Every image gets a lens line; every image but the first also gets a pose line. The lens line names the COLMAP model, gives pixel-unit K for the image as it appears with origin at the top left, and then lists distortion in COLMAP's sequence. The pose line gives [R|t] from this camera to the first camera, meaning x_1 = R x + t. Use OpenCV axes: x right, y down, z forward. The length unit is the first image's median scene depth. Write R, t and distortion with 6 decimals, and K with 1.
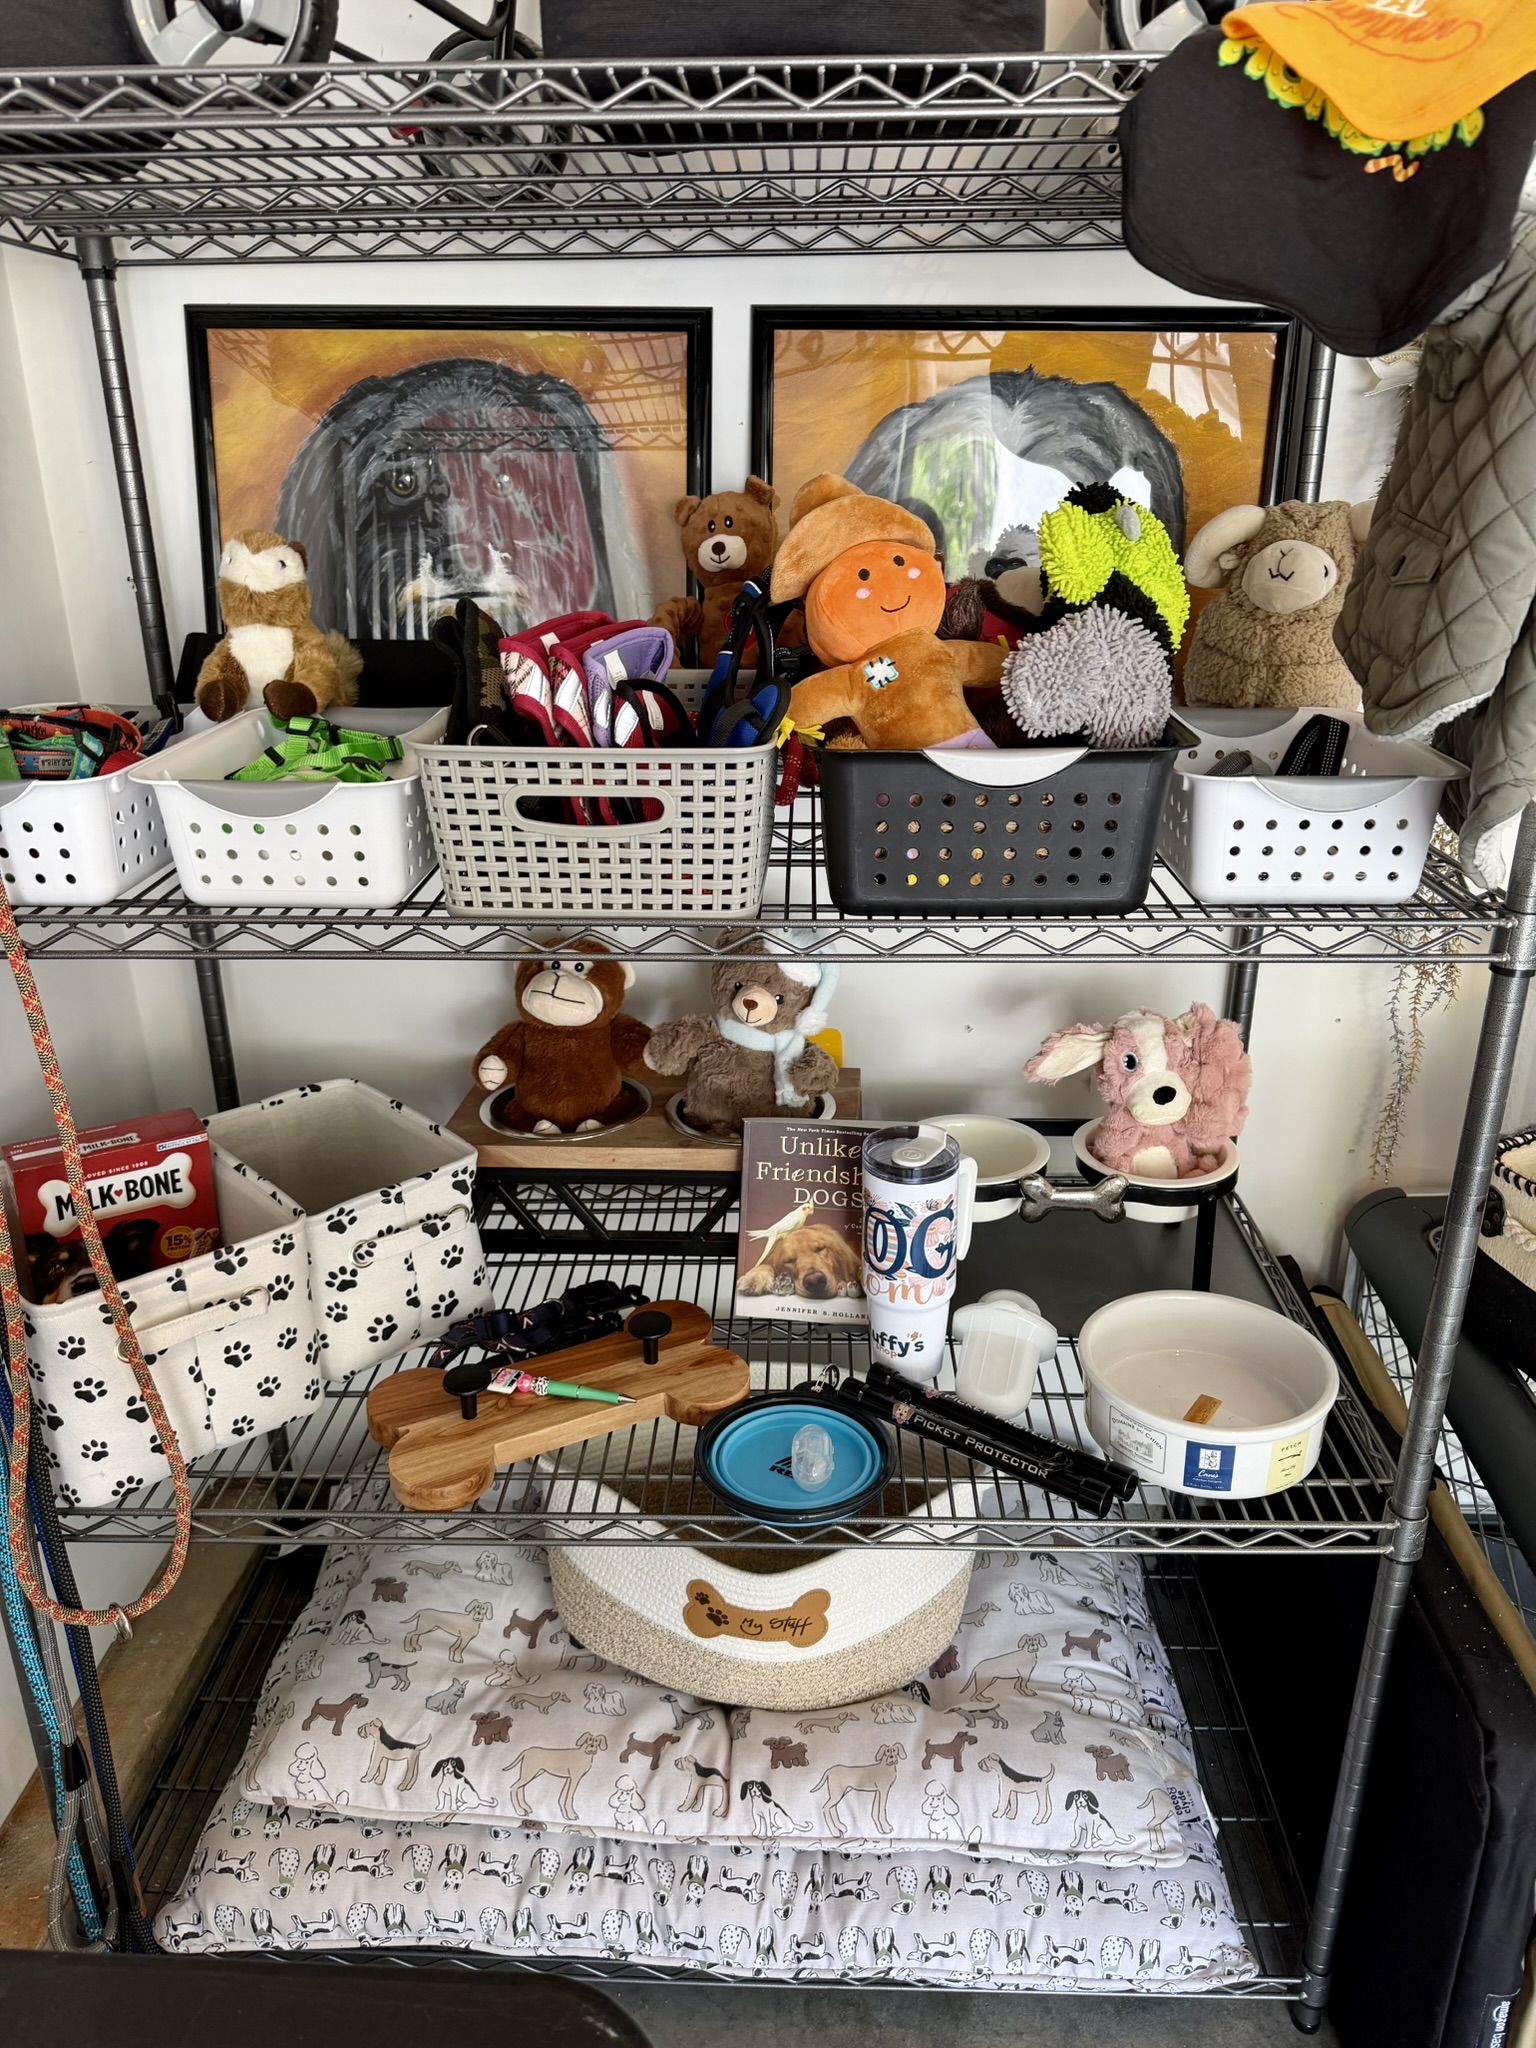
lens RADIAL K [[1425.7, 0, 768.0], [0, 1425.7, 1024.0], [0, 0, 1]] dist [0.039237, -0.076200]
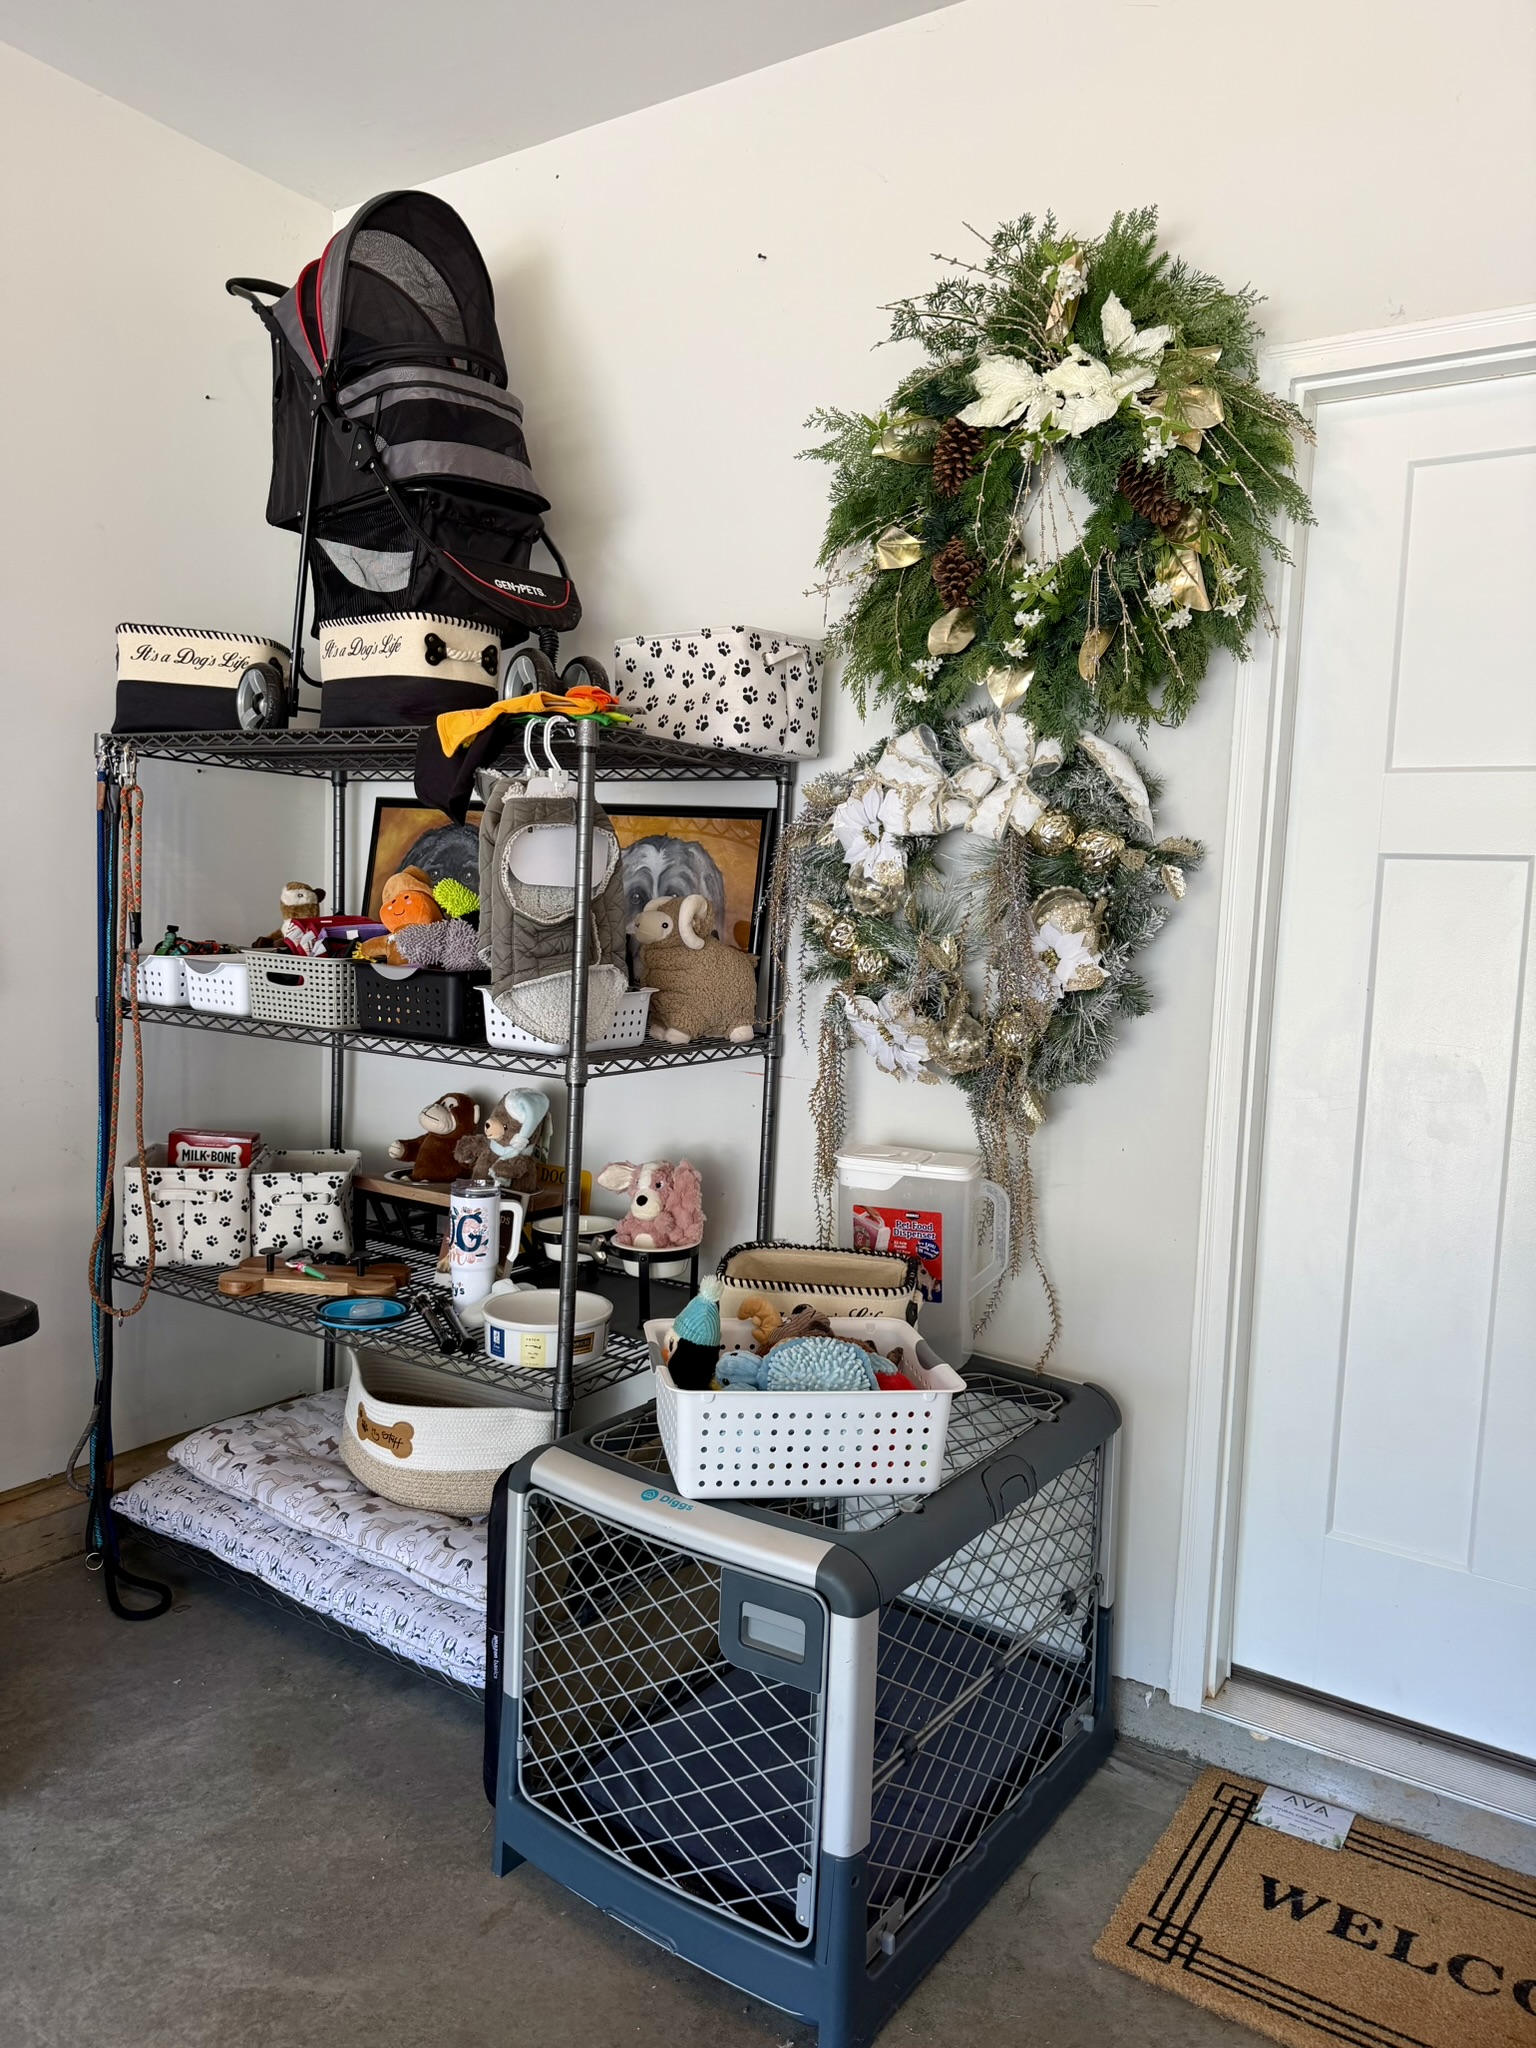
lens RADIAL K [[1447.6, 0, 779.6], [0, 1447.6, 1032.7], [0, 0, 1]] dist [0.026513, -0.034964]
pose [[0.856182, 0.086007, -0.509466, 1.402311], [-0.229335, 0.946851, -0.225562, 0.232528], [0.462989, 0.309960, 0.830401, -0.520294]]
